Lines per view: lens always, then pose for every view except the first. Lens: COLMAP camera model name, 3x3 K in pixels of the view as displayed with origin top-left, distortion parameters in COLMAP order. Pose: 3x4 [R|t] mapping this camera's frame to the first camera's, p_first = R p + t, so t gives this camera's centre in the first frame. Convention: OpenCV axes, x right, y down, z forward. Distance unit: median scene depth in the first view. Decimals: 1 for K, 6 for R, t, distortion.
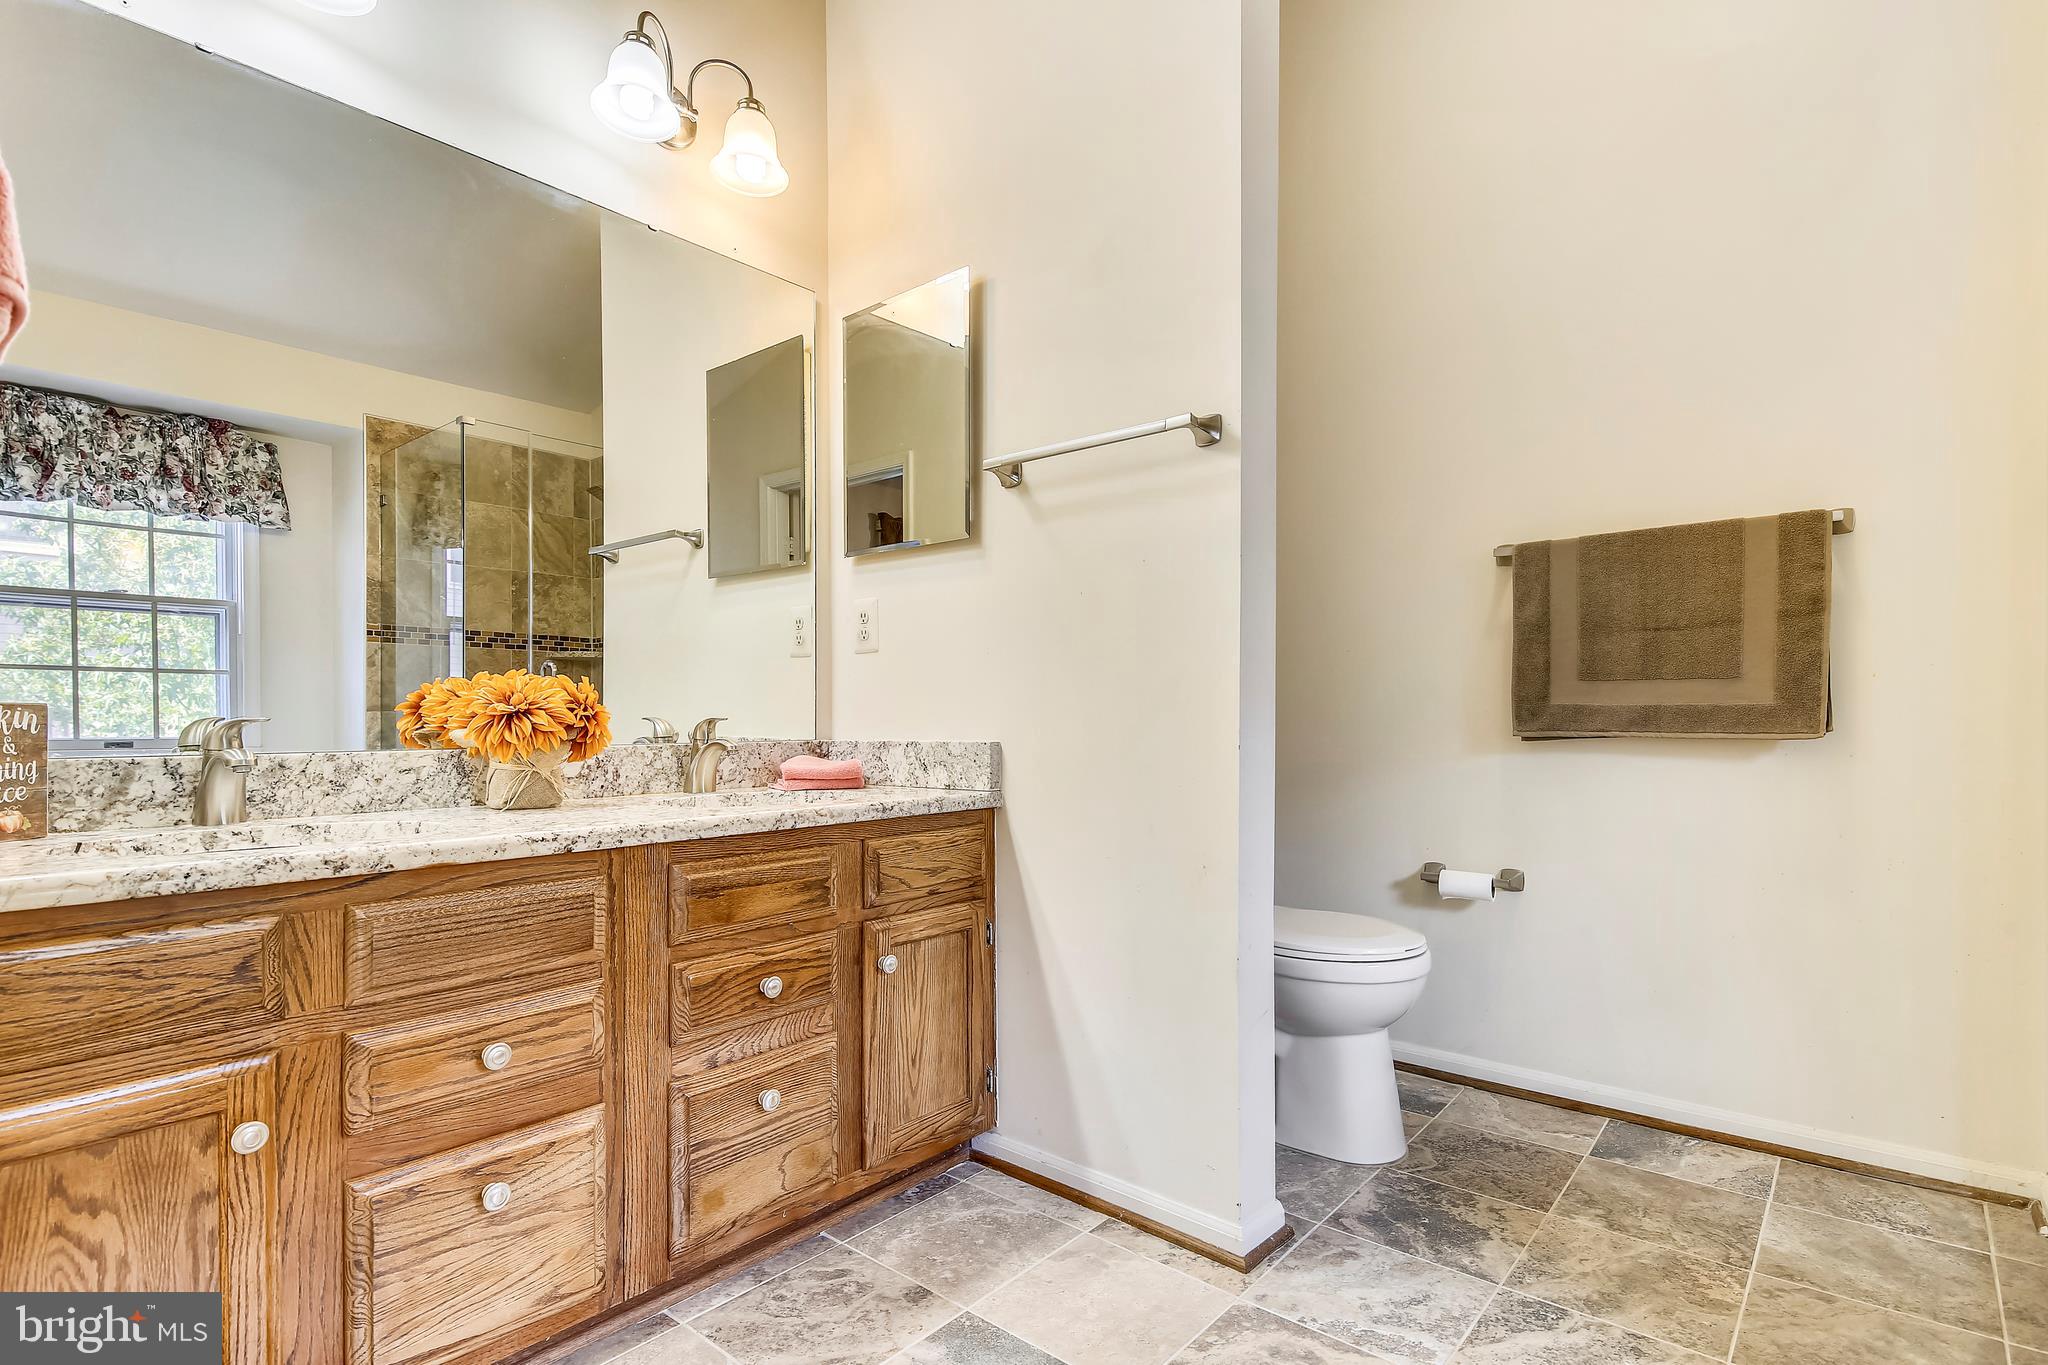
lens RADIAL K [[1014.6, 0, 1017.2], [0, 1014.6, 714.8], [0, 0, 1]] dist [0.038489, -0.020892]
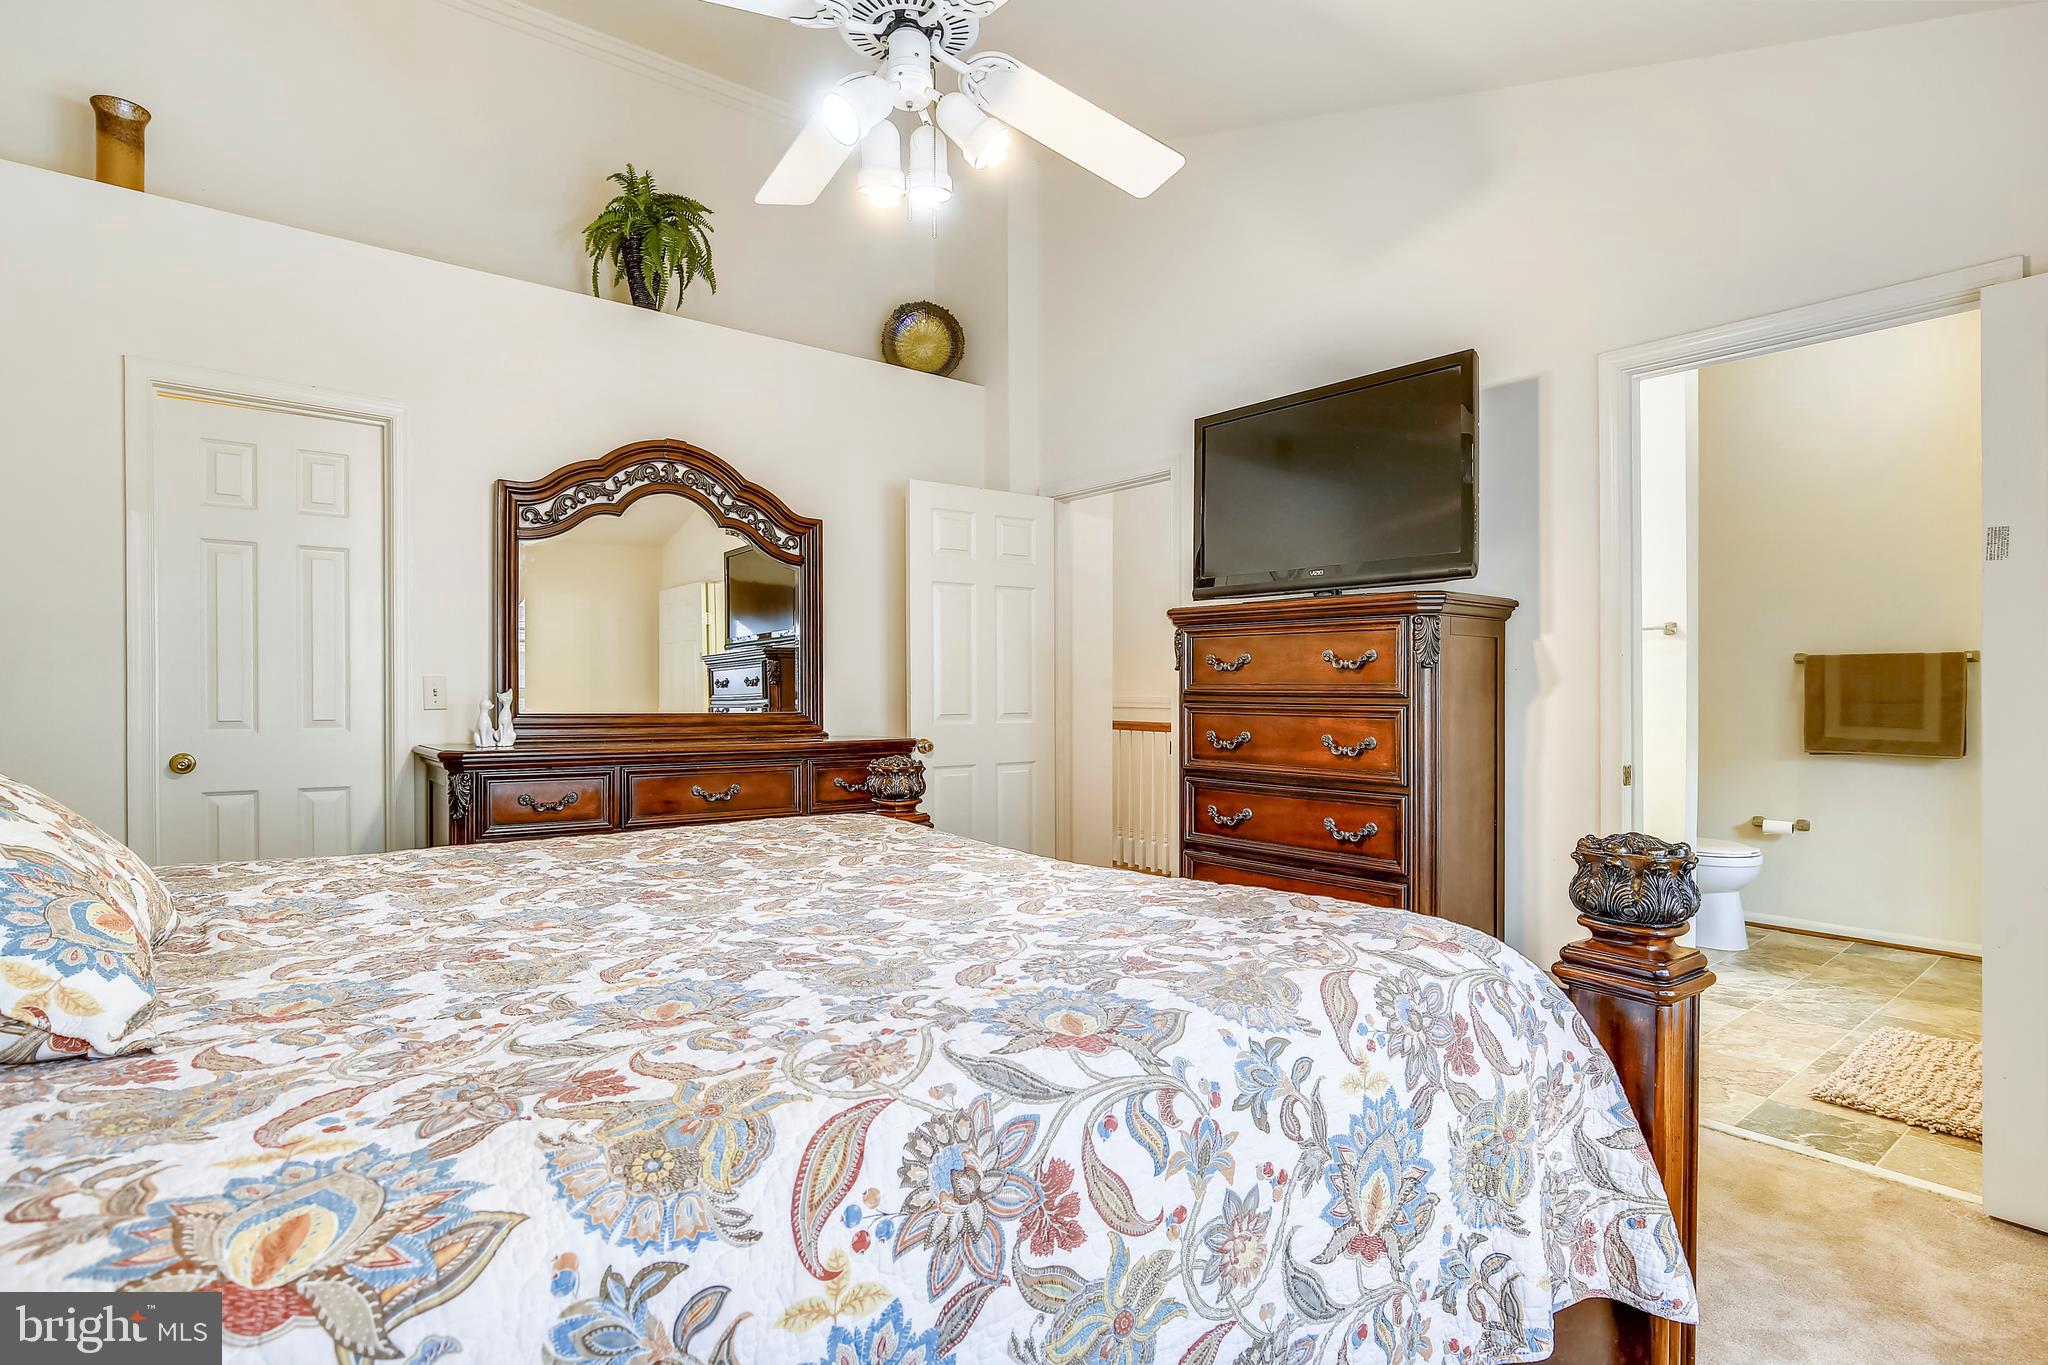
lens RADIAL K [[1037.7, 0, 1024.0], [0, 1037.7, 682.5], [0, 0, 1]] dist [0.013159, -0.018113]
pose [[0.984092, 0.007776, -0.177489, -0.780814], [-0.009525, 0.999914, -0.009001, -0.099386], [0.177404, 0.010548, 0.984082, -1.511384]]
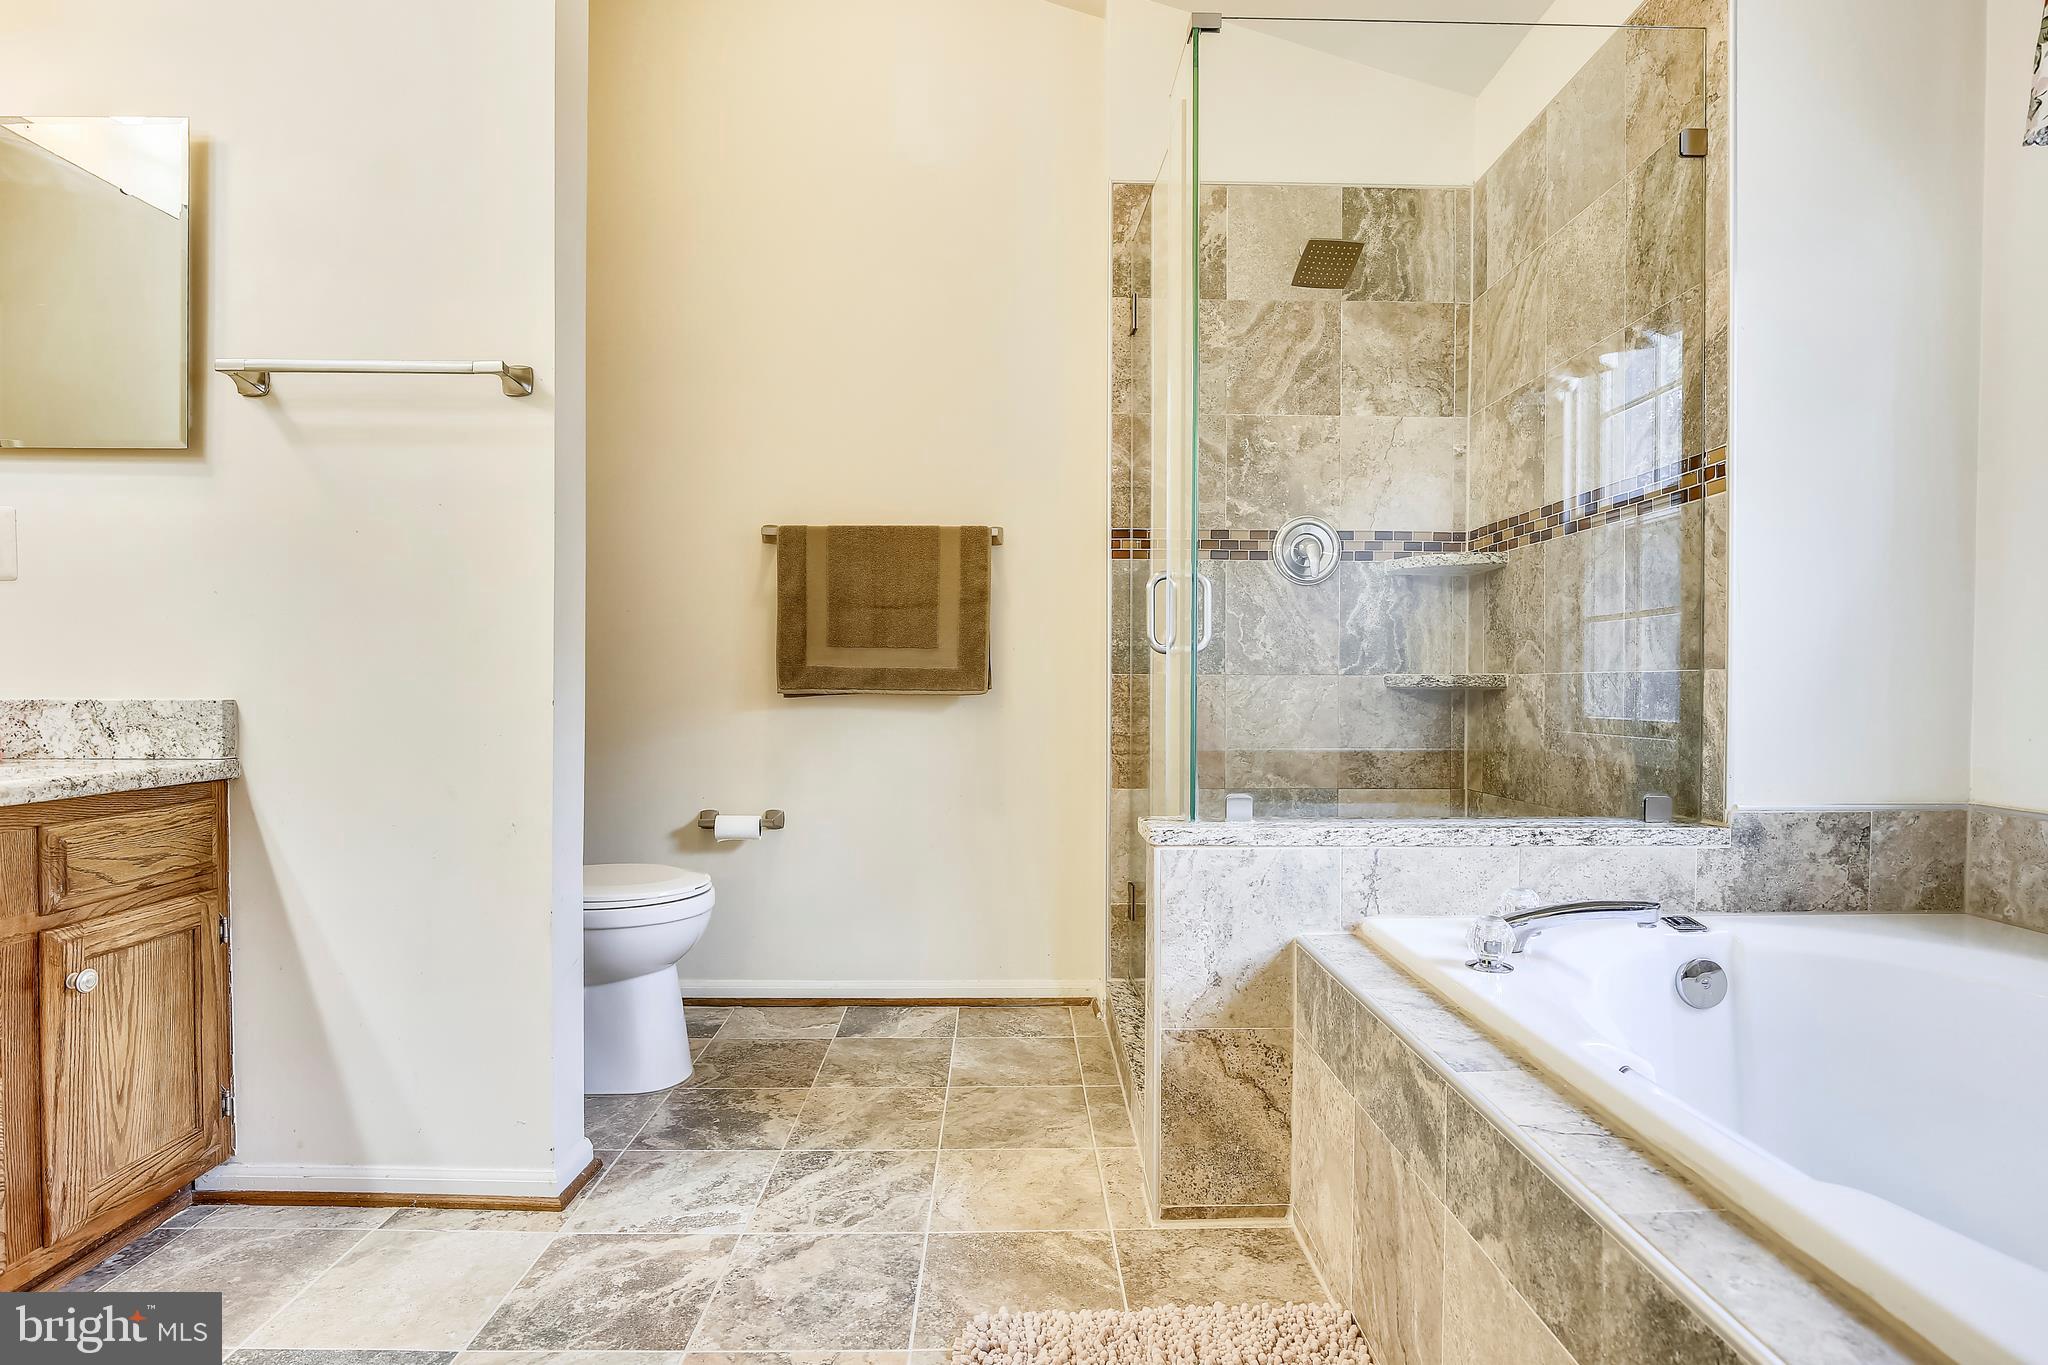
lens RADIAL K [[1067.4, 0, 1023.1], [0, 1067.4, 687.0], [0, 0, 1]] dist [-0.004573, -0.000628]
pose [[0.748533, 0.003961, 0.663086, -0.120805], [-0.009617, 0.999942, 0.004883, 0.005963], [-0.663028, -0.010032, 0.748528, -0.090182]]
